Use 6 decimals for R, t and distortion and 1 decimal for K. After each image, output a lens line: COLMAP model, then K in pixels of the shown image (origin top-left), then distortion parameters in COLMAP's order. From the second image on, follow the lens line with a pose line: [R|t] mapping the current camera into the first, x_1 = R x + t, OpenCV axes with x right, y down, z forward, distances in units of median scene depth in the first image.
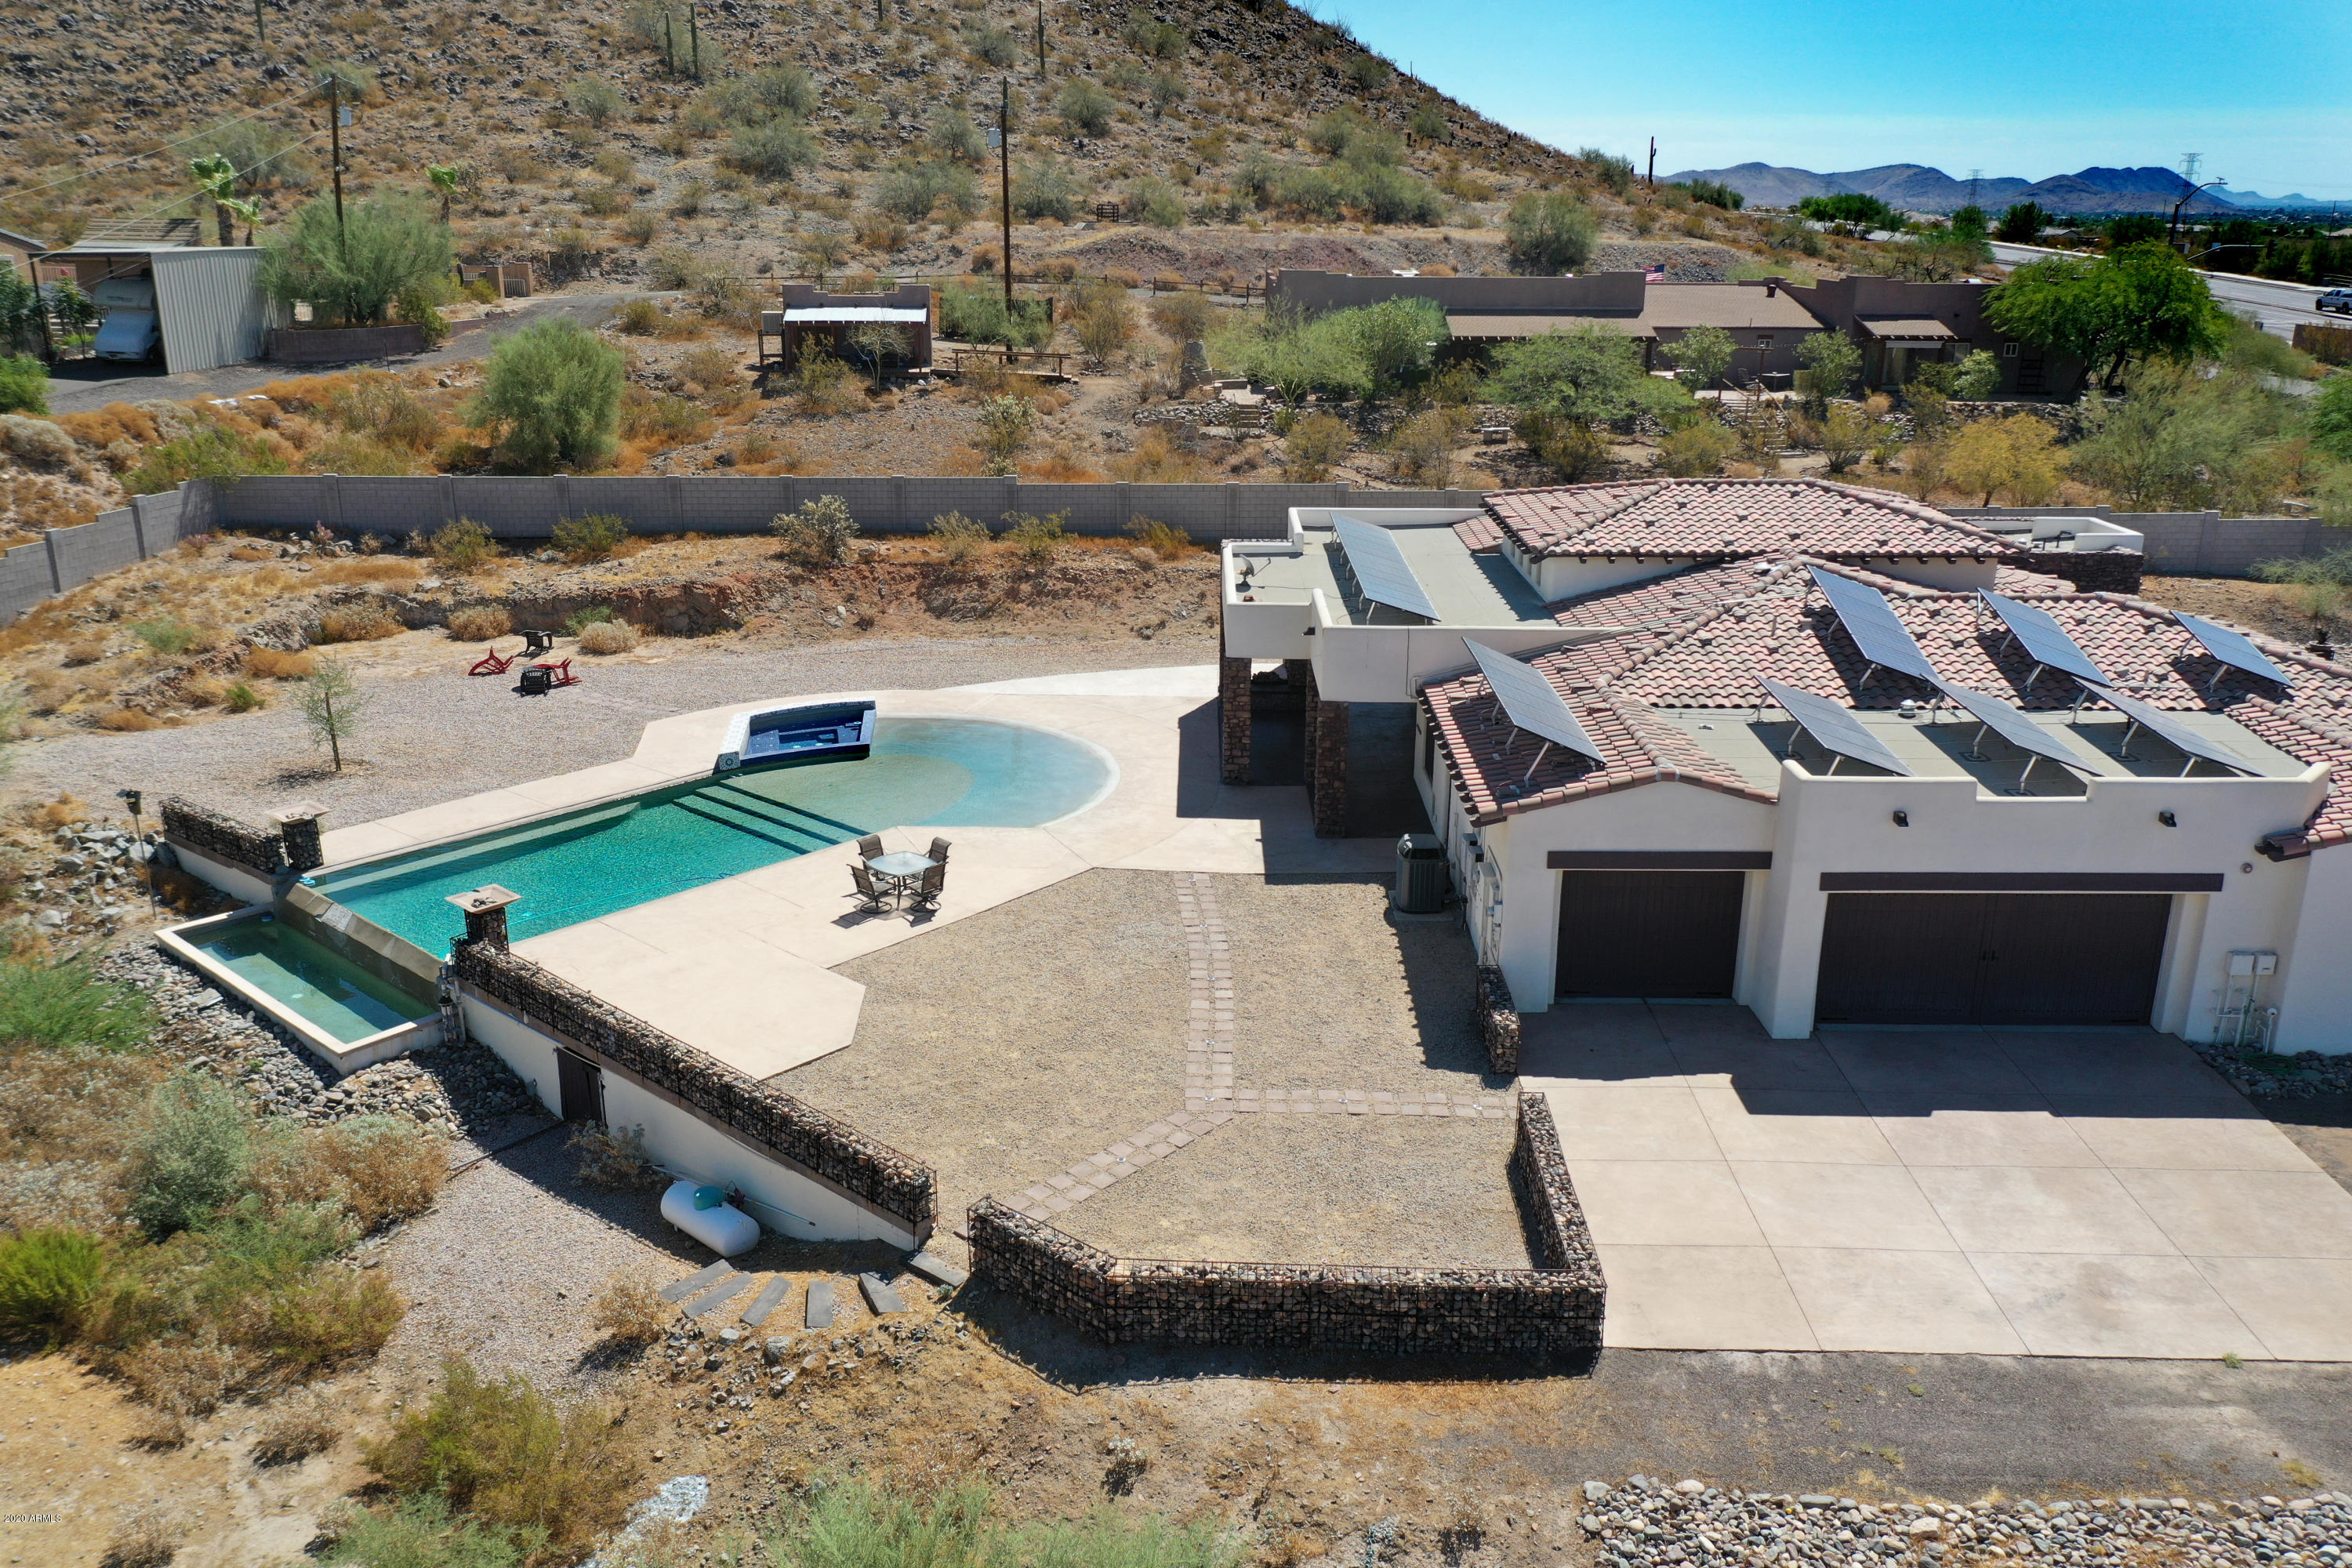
lens RADIAL K [[1857.4, 0, 1181.8], [0, 1857.4, 783.4], [0, 0, 1]] dist [0.014047, 0.002291]
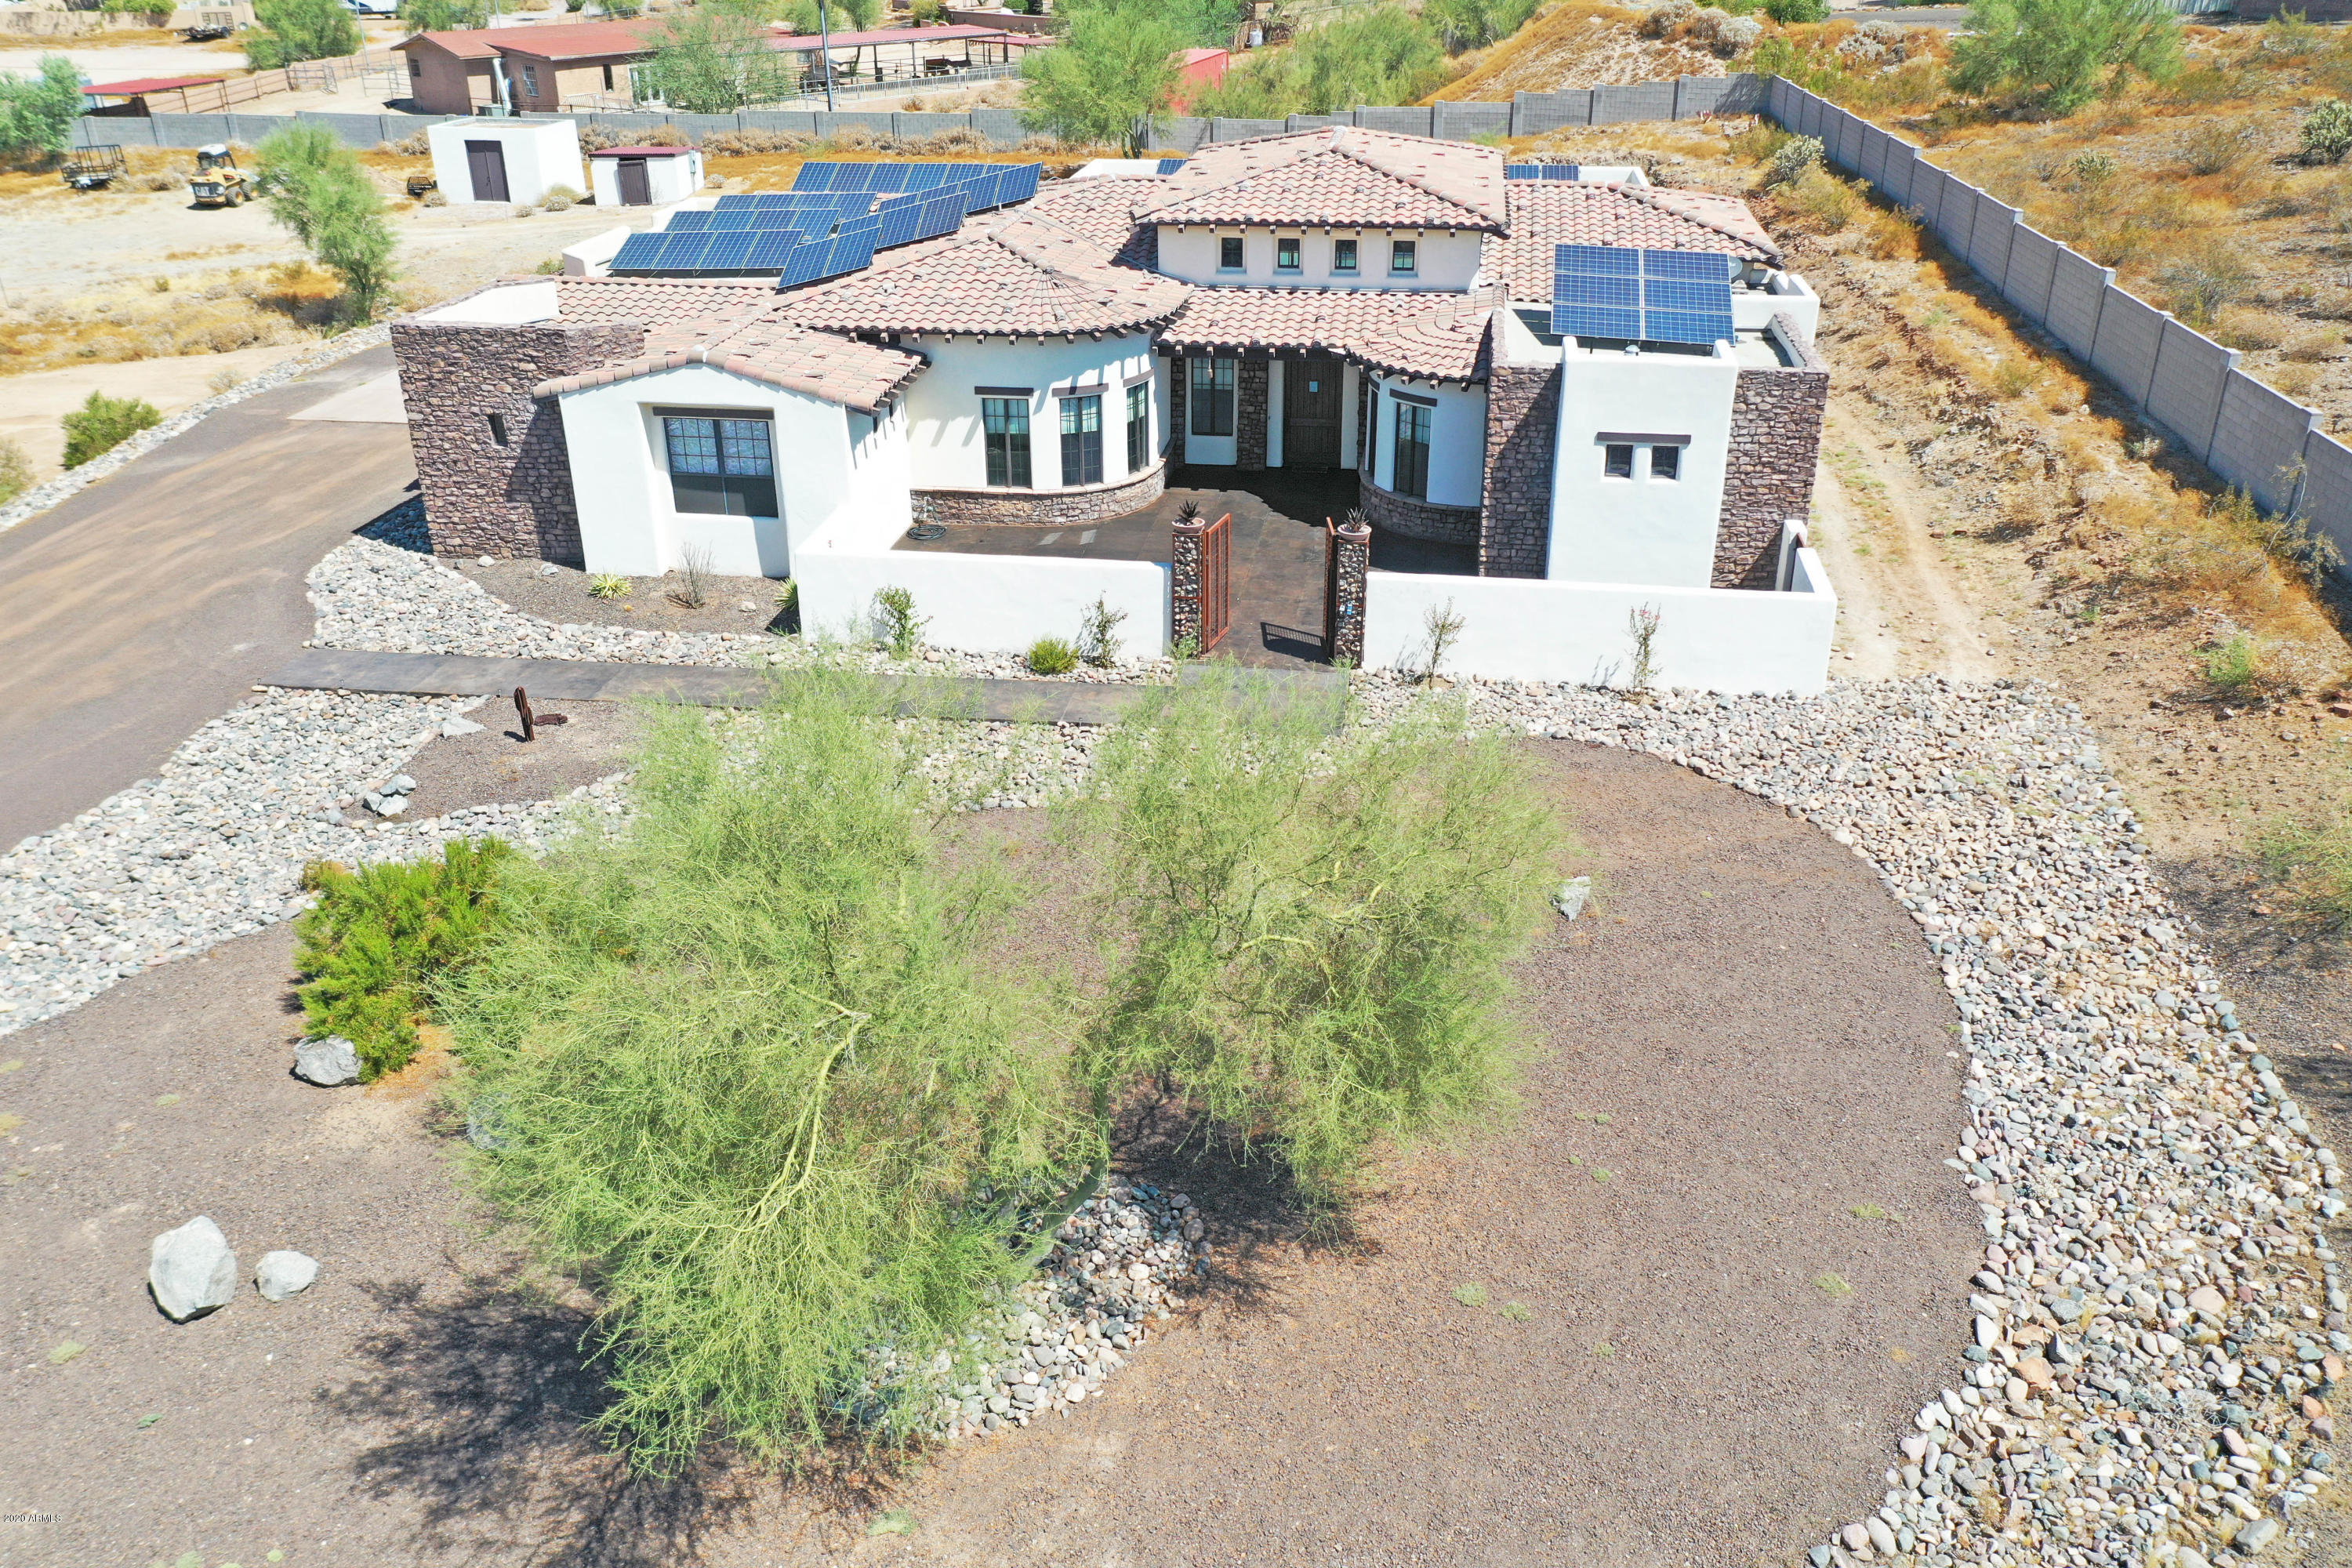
lens RADIAL K [[1857.4, 0, 1190.1], [0, 1857.4, 787.5], [0, 0, 1]] dist [0.014047, 0.002291]
pose [[-0.136080, 0.427963, -0.893493, 0.998219], [-0.294278, 0.843715, 0.448939, -0.219003], [0.945982, 0.324027, 0.011127, 0.785550]]
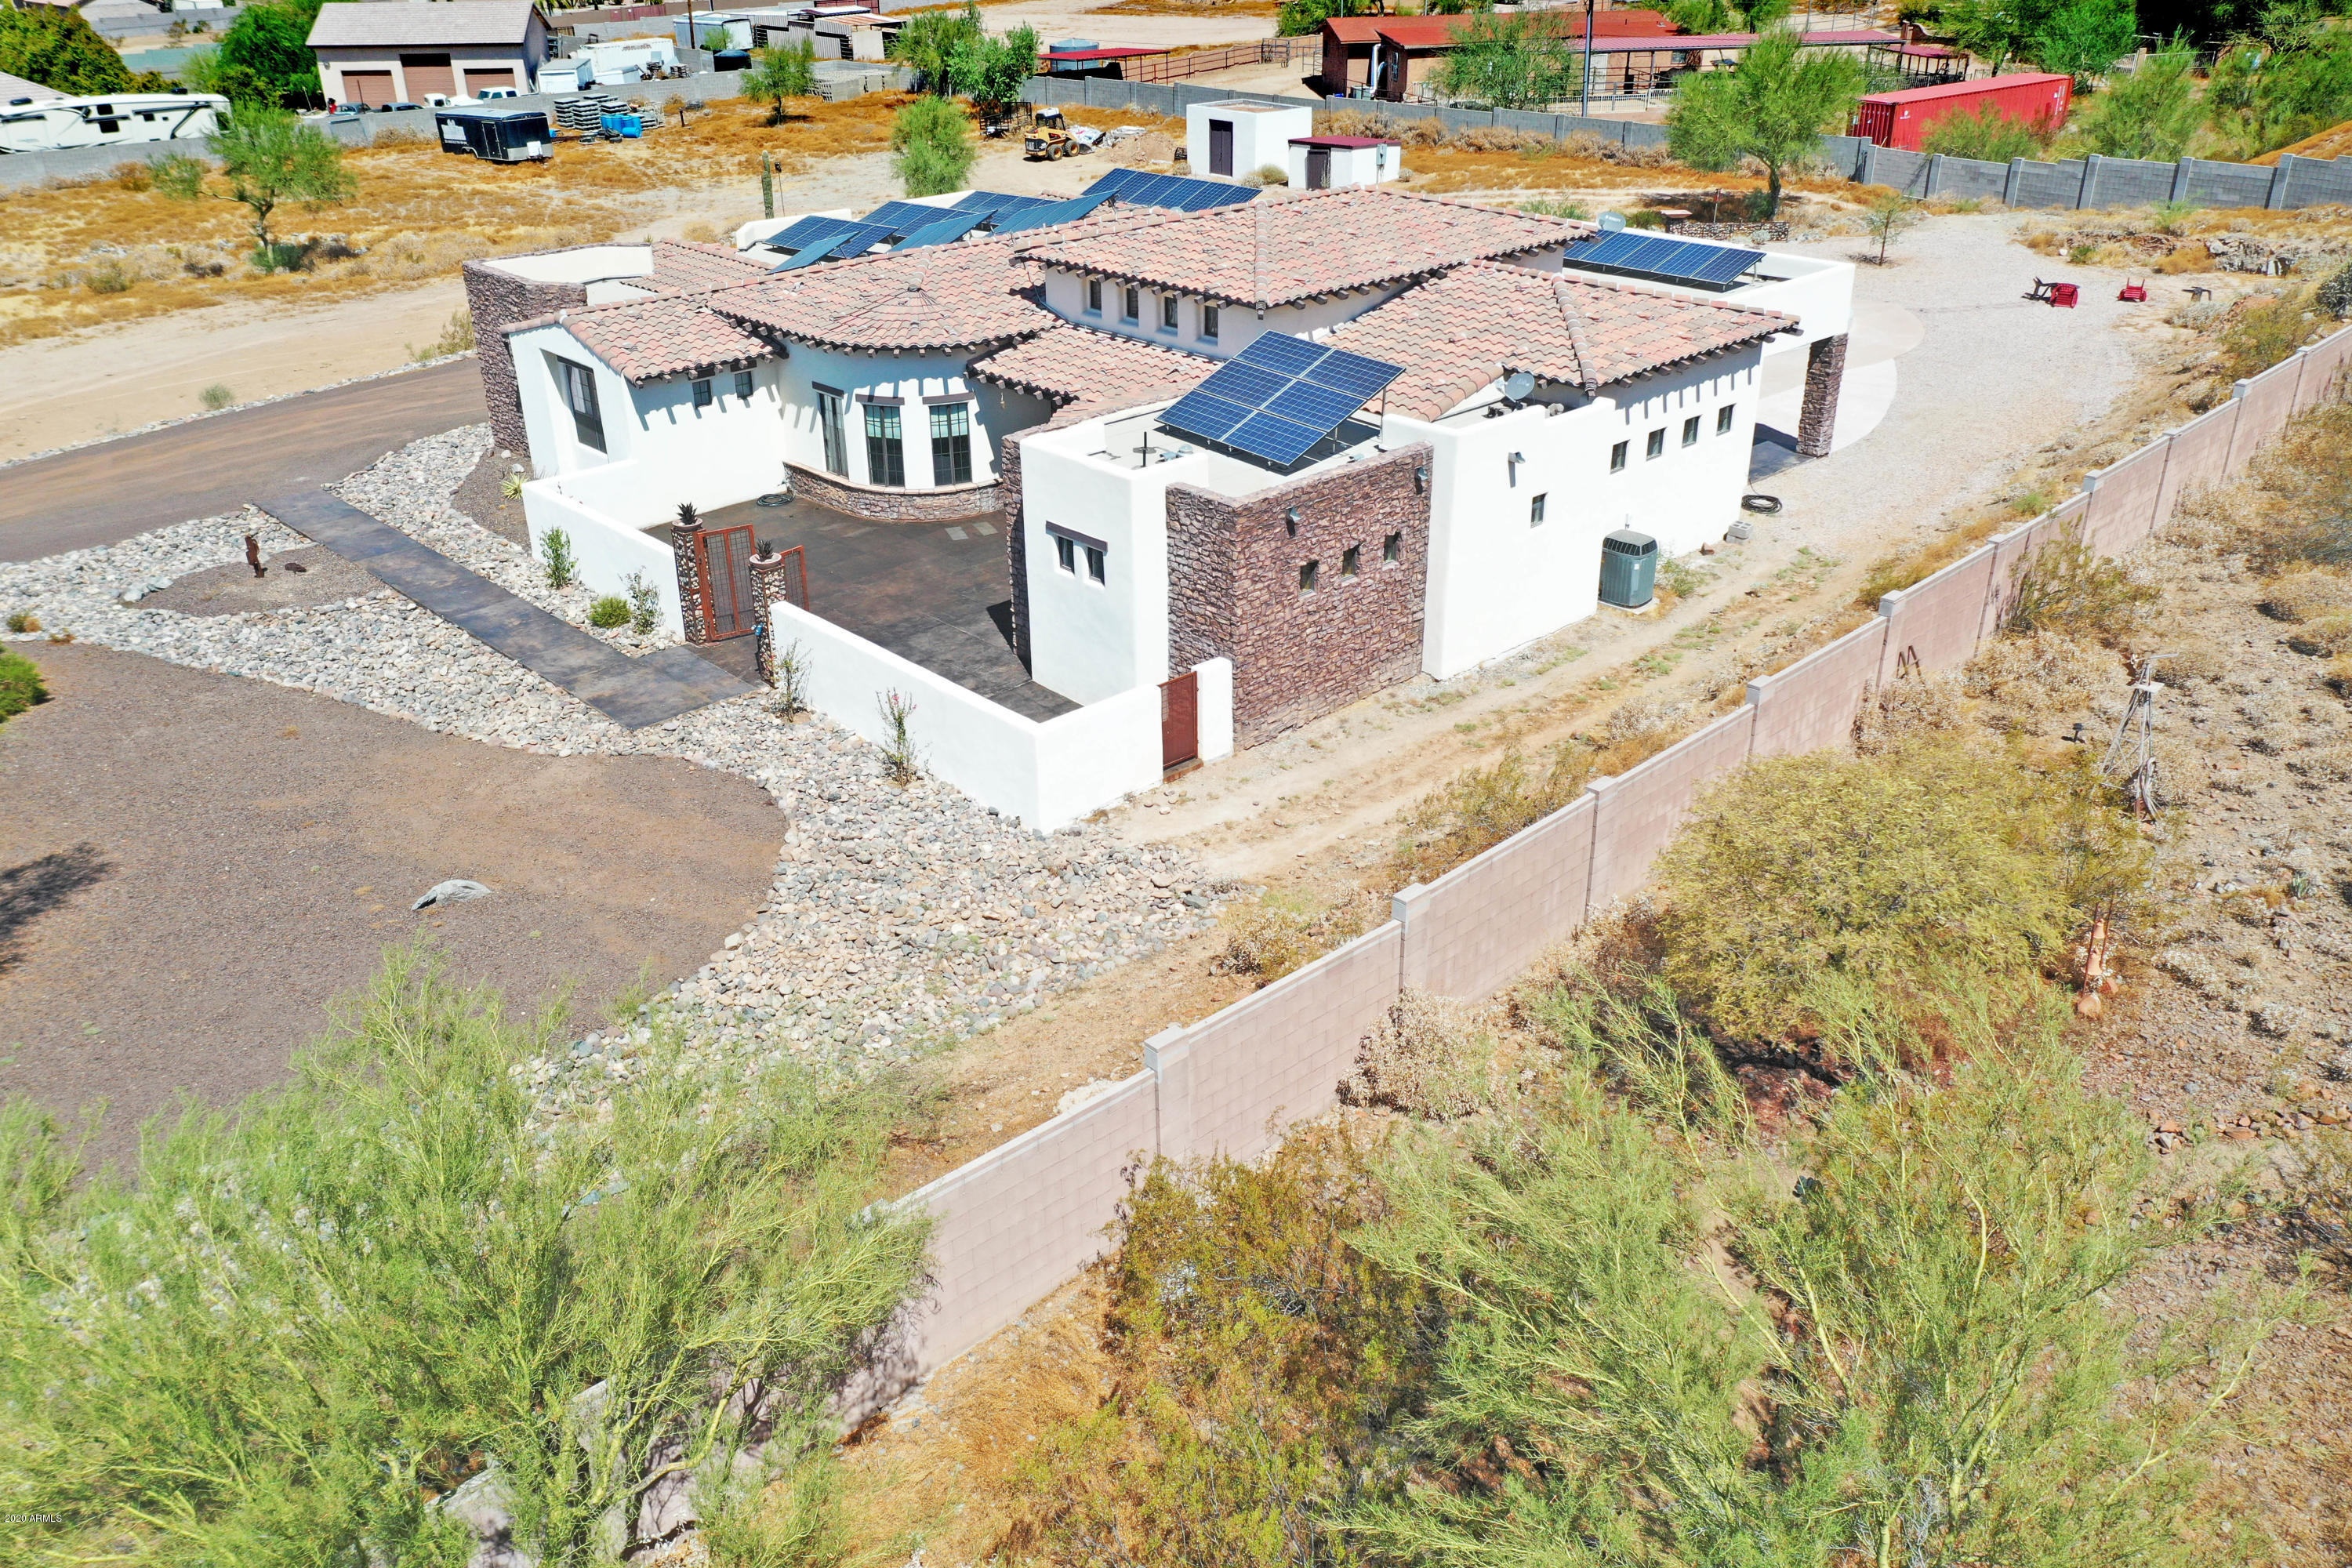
lens RADIAL K [[1857.4, 0, 1164.4], [0, 1857.4, 764.1], [0, 0, 1]] dist [0.014047, 0.002291]
pose [[-0.729870, 0.299047, -0.614704, 0.770364], [-0.200596, 0.765950, 0.610804, -0.378542], [0.653492, 0.569114, -0.499056, 1.205375]]
